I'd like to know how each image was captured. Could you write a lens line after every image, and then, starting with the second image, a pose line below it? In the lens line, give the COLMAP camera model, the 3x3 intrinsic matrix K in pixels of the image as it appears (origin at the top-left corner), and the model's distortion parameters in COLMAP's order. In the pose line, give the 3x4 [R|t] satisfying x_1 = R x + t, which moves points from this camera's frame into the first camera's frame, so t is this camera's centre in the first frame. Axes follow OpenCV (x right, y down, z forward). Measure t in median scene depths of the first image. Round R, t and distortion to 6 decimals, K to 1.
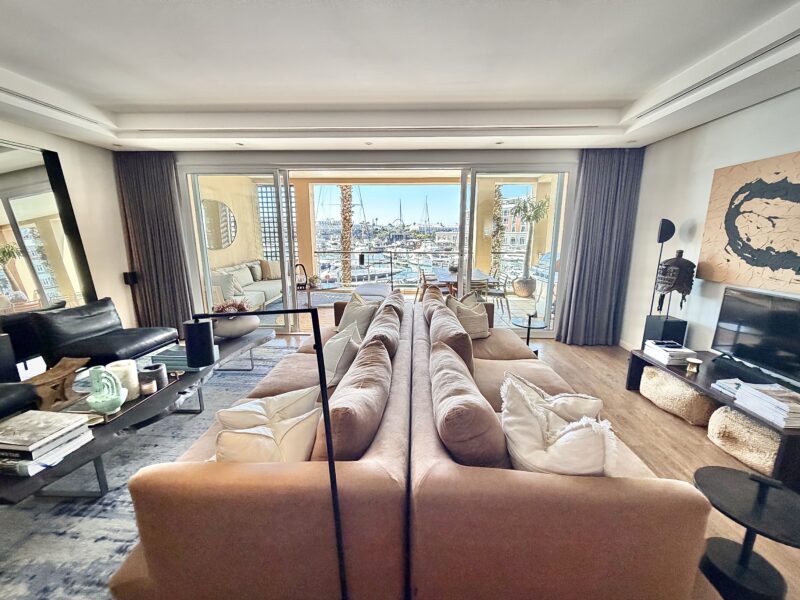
lens RADIAL K [[318.8, 0, 395.7], [0, 318.8, 300.4], [0, 0, 1]] dist [-0.000867, -0.000189]
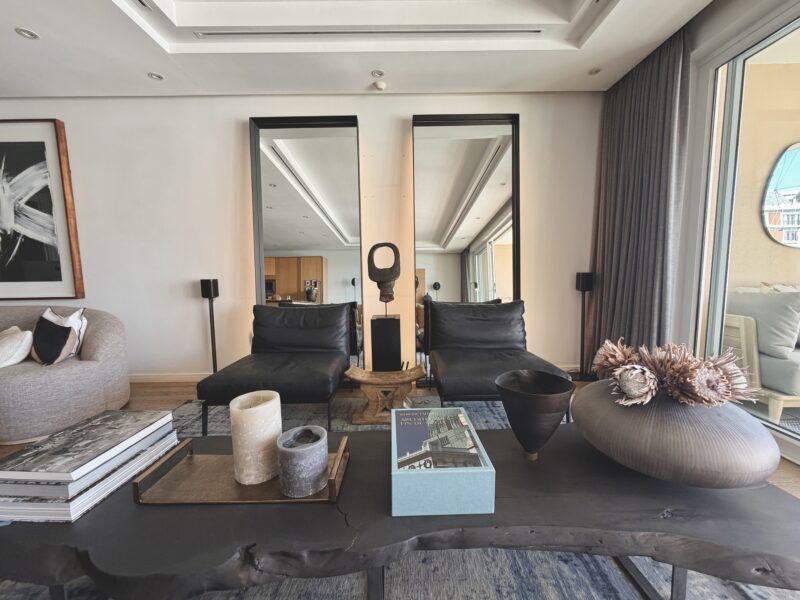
lens RADIAL K [[318.6, 0, 403.3], [0, 318.6, 300.8], [0, 0, 1]] dist [0.000048, -0.000471]
pose [[0.067837, 0.093674, -0.993289, -0.193941], [-0.187731, 0.978997, 0.079505, -0.012476], [0.979875, 0.181078, 0.083998, 0.585600]]
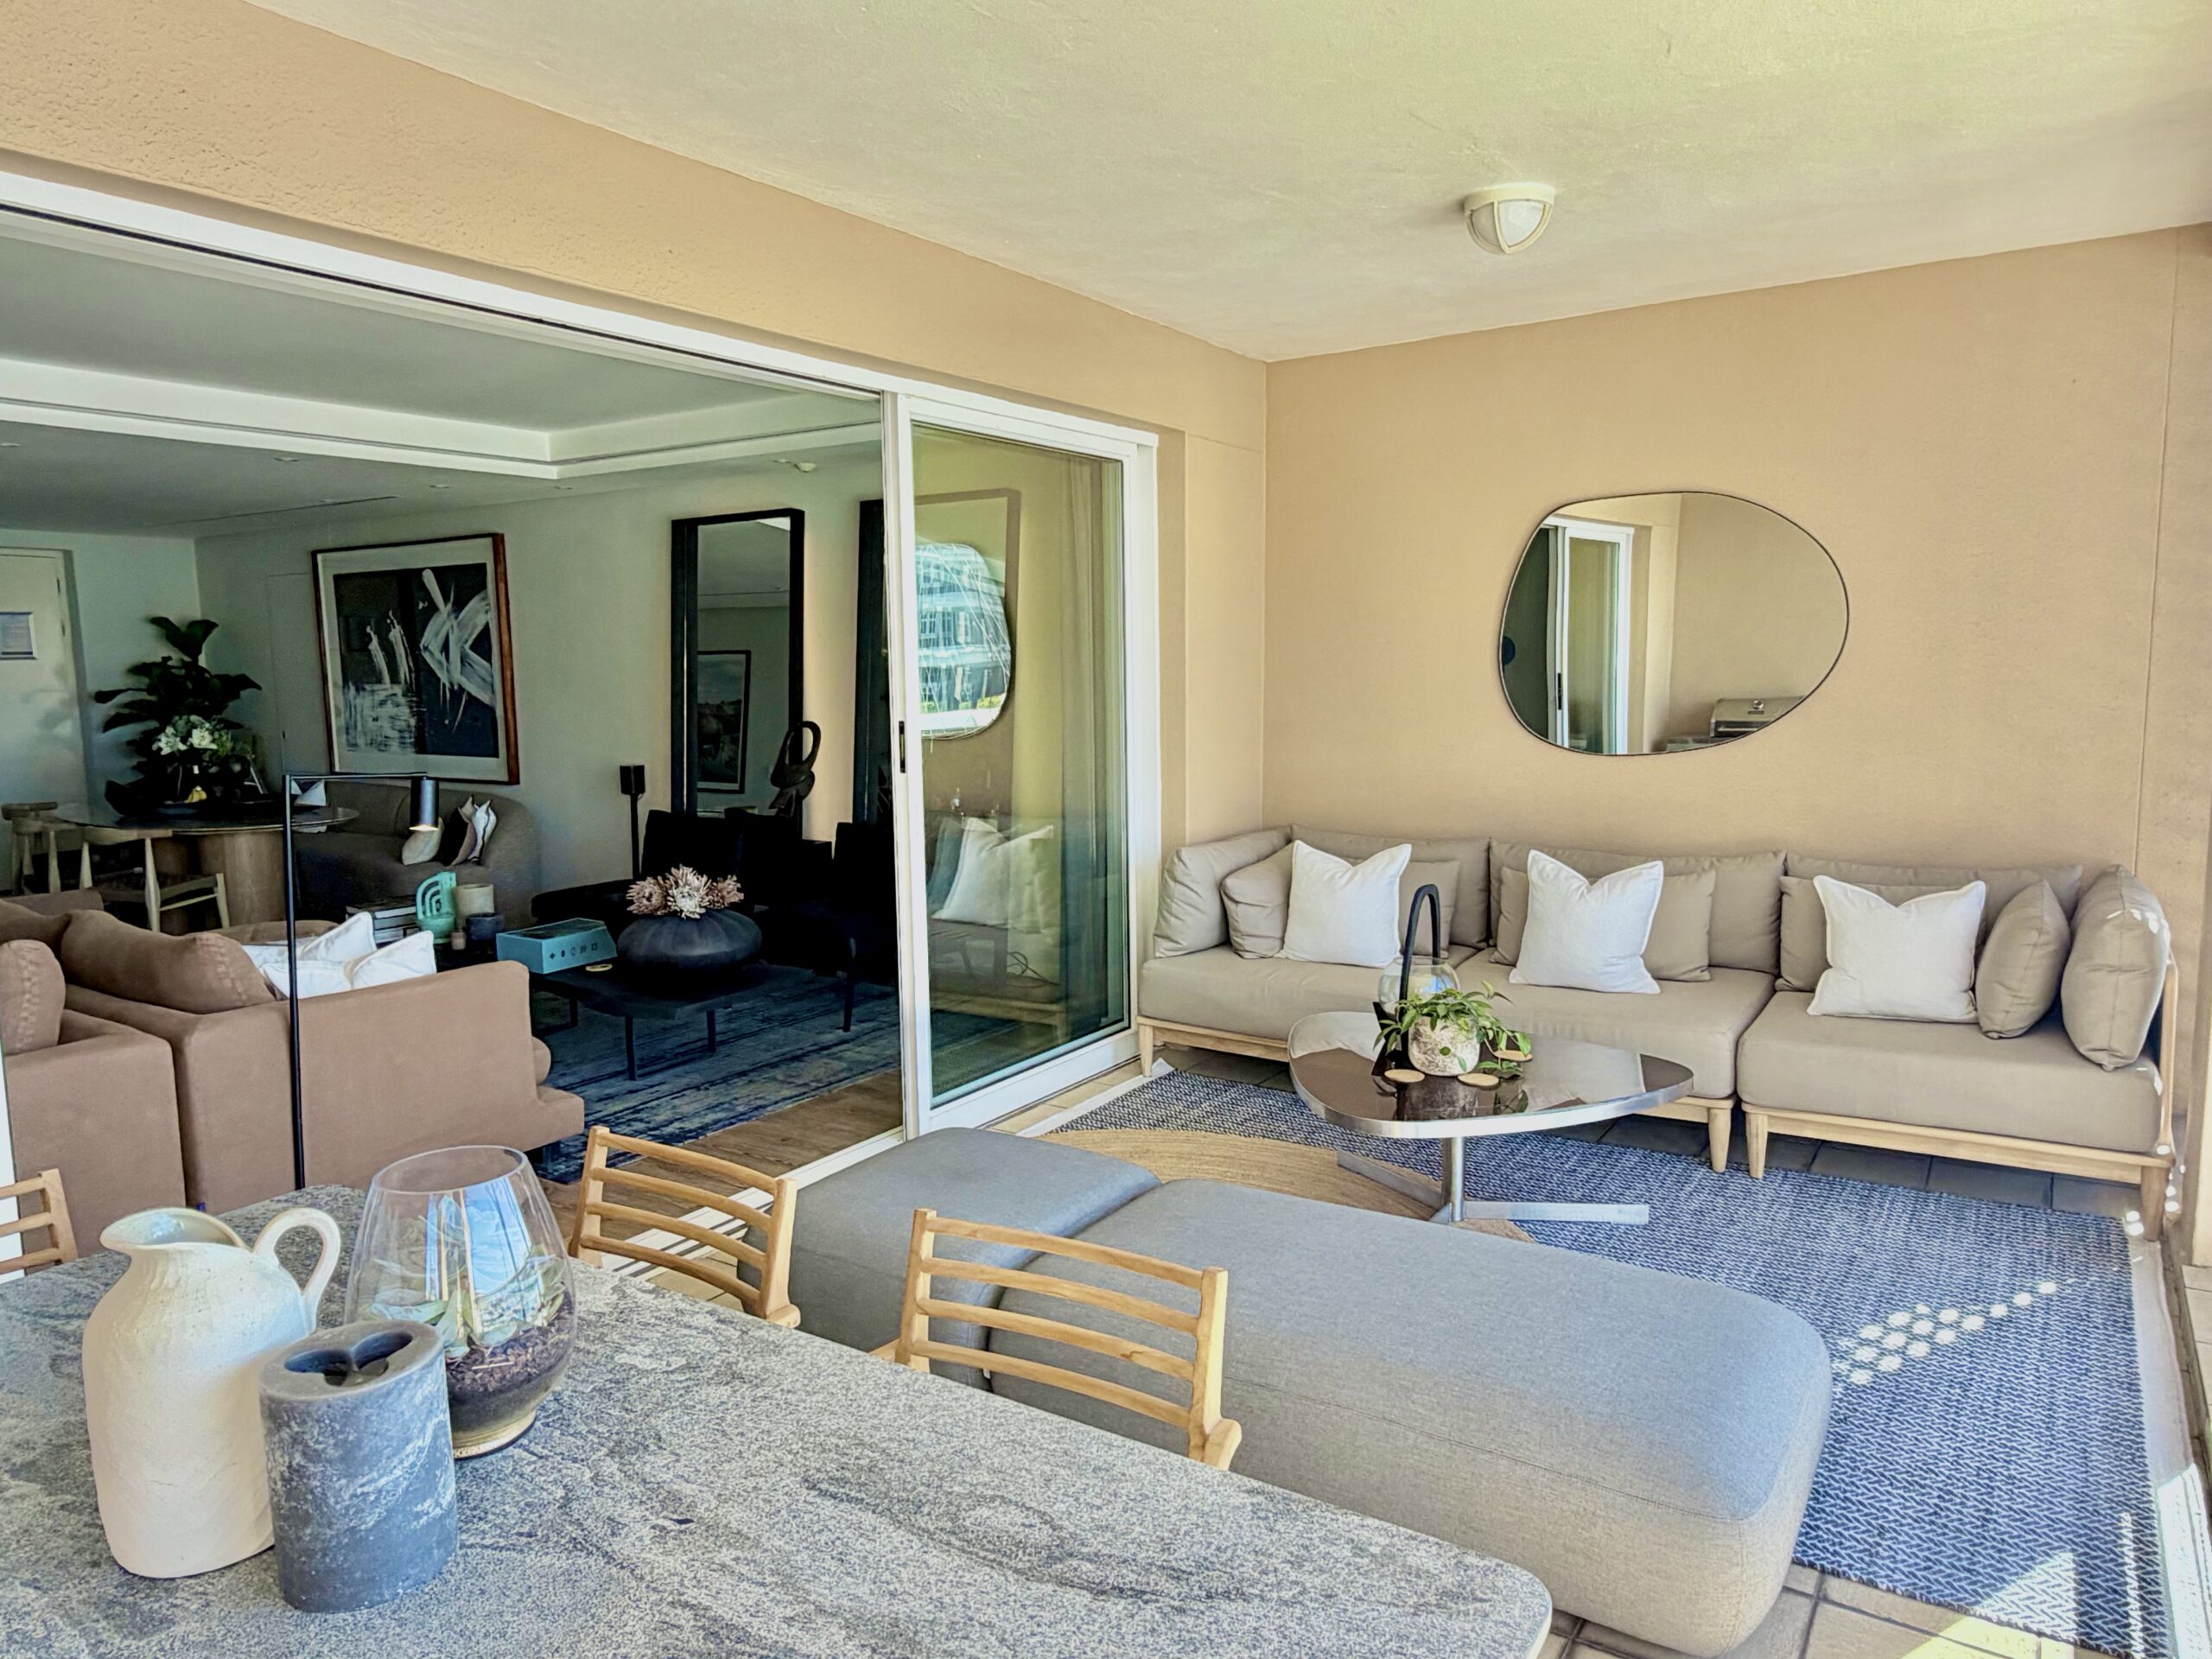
lens RADIAL K [[1444.7, 0, 1115.3], [0, 1444.7, 829.7], [0, 0, 1]] dist [0.004213, -0.002019]
pose [[-0.496423, 0.103322, -0.861910, 0.484072], [-0.167611, 0.962800, 0.211952, -0.368713], [0.851746, 0.249683, -0.460638, 1.716534]]
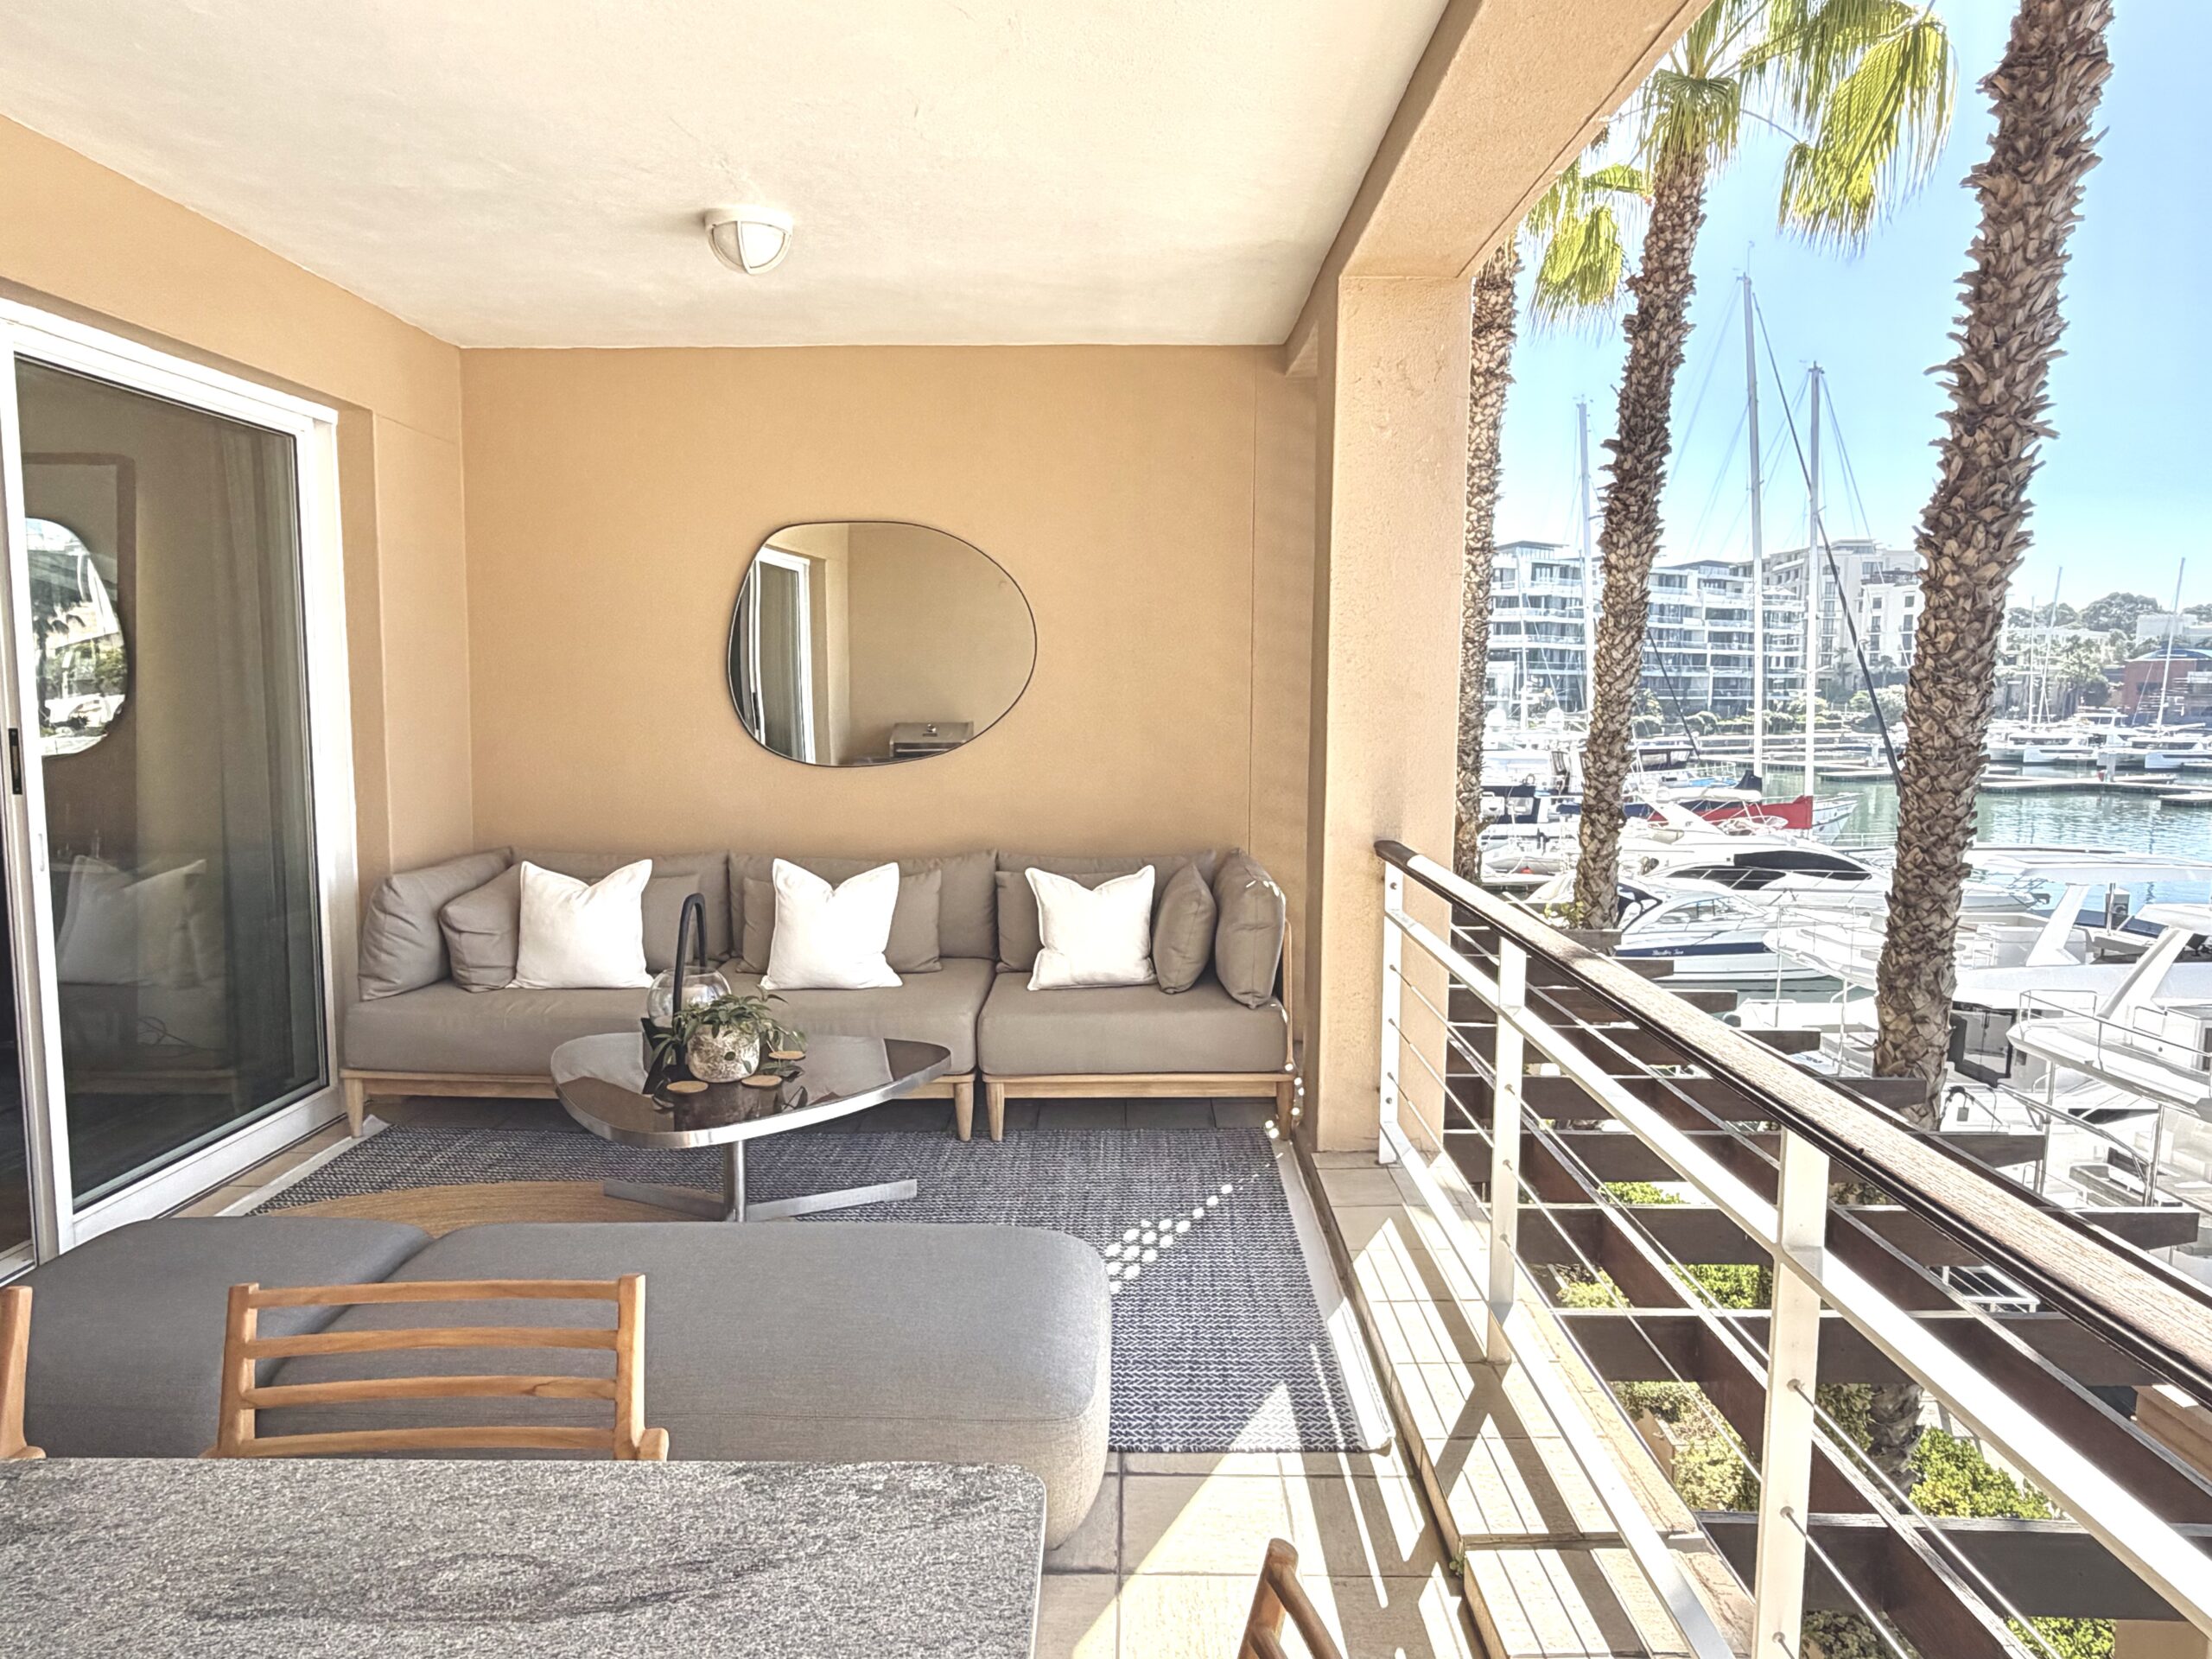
lens RADIAL K [[1444.7, 0, 1115.3], [0, 1444.7, 829.7], [0, 0, 1]] dist [0.004213, -0.002019]
pose [[0.049396, 0.094355, -0.994312, 0.515394], [-0.211988, 0.973836, 0.081881, -0.342255], [0.976023, 0.206738, 0.068106, 1.655952]]
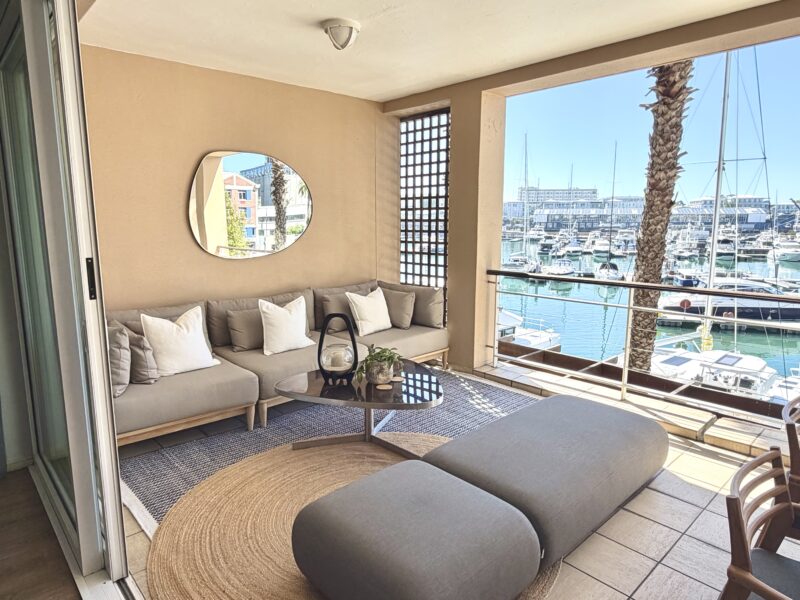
lens RADIAL K [[502.2, 0, 400.9], [0, 502.2, 303.6], [0, 0, 1]] dist [-0.004345, 0.000450]
pose [[0.720952, 0.105391, -0.684924, 0.166381], [-0.137705, 0.990445, 0.007454, -0.195527], [0.679166, 0.088943, 0.728576, 0.940154]]
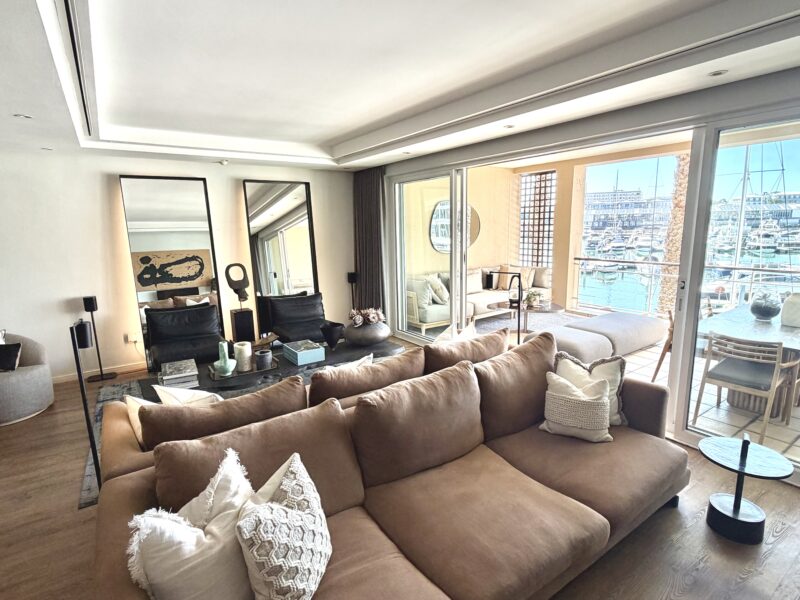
lens RADIAL K [[418.6, 0, 400.0], [0, 418.6, 300.0], [0, 0, 1]] dist [0.004086, 0.000707]
pose [[0.613047, 0.120654, -0.780779, 0.498606], [-0.137799, 0.989451, 0.044704, -0.083098], [0.777936, 0.080185, 0.623206, 0.184734]]
